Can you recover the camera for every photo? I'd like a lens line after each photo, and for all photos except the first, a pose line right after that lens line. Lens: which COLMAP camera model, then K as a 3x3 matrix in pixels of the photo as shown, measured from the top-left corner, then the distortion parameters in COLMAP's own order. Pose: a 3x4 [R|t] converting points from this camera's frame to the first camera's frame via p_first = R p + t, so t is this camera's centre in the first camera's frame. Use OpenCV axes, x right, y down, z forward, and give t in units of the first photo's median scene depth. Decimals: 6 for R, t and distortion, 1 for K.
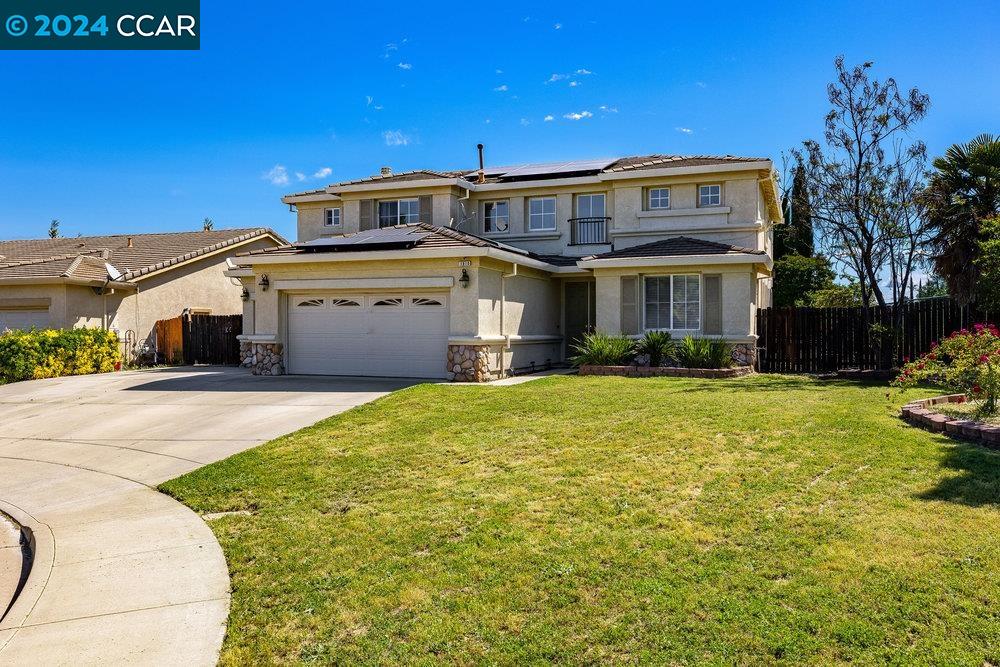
lens RADIAL K [[781.8, 0, 500.0], [0, 781.8, 333.5], [0, 0, 1]] dist [-0.004372, -0.002240]
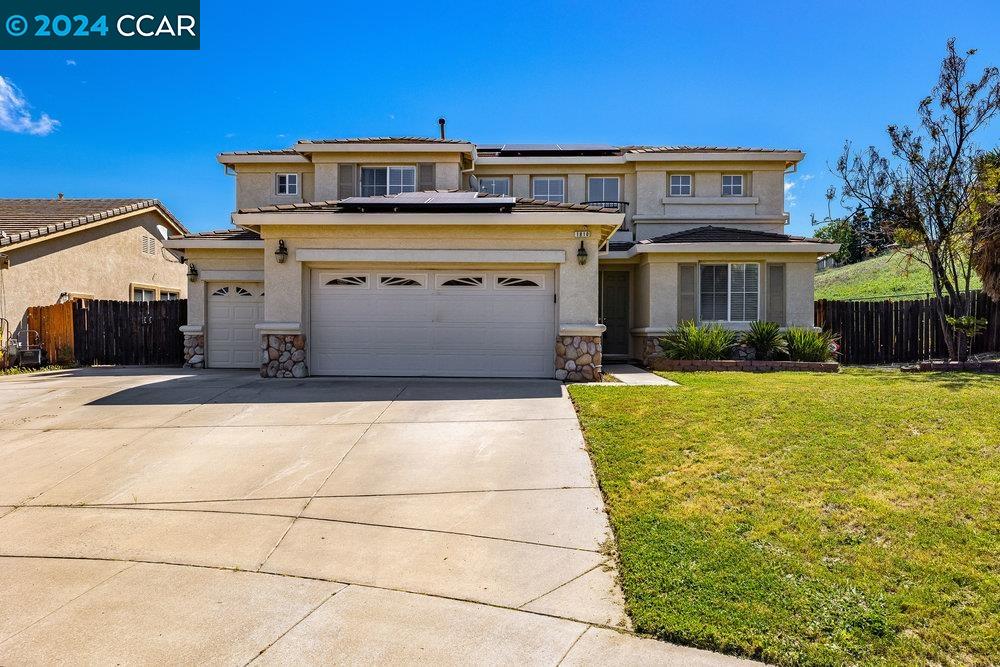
lens RADIAL K [[683.0, 0, 500.0], [0, 683.0, 333.5], [0, 0, 1]] dist [-0.000462, 0.001581]
pose [[0.943232, 0.004138, 0.332110, -0.308468], [-0.002741, 0.999985, -0.004674, 0.013763], [-0.332124, 0.003498, 0.943229, 0.317910]]
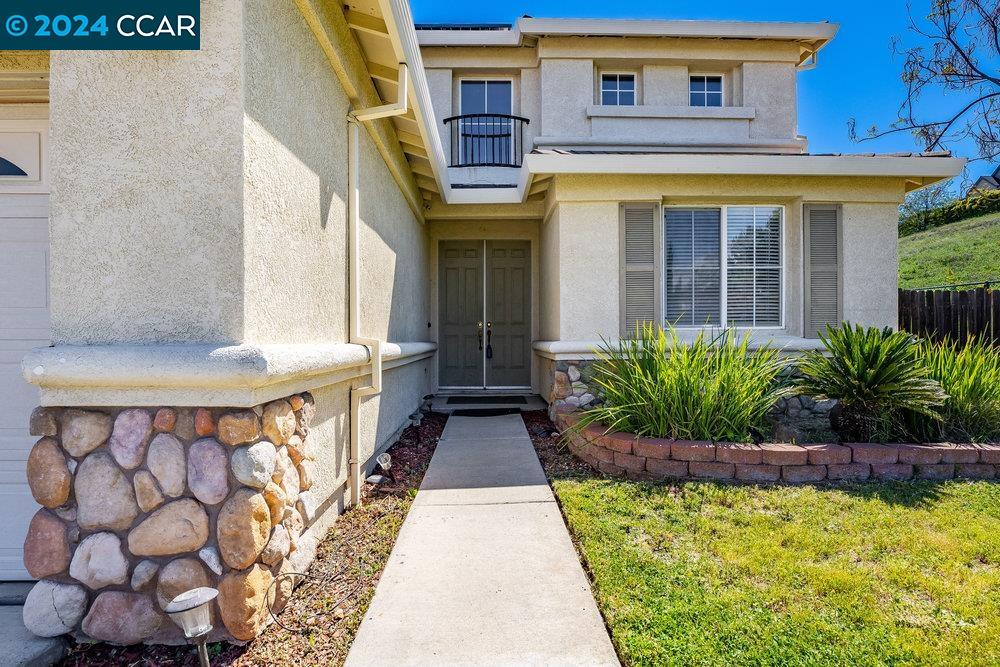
lens RADIAL K [[540.8, 0, 496.4], [0, 540.8, 336.4], [0, 0, 1]] dist [-0.029468, -0.000117]
pose [[0.924387, -0.001681, 0.381453, -0.019110], [0.005227, 0.999952, -0.008259, 0.001761], [-0.381421, 0.009628, 0.924351, 0.759704]]
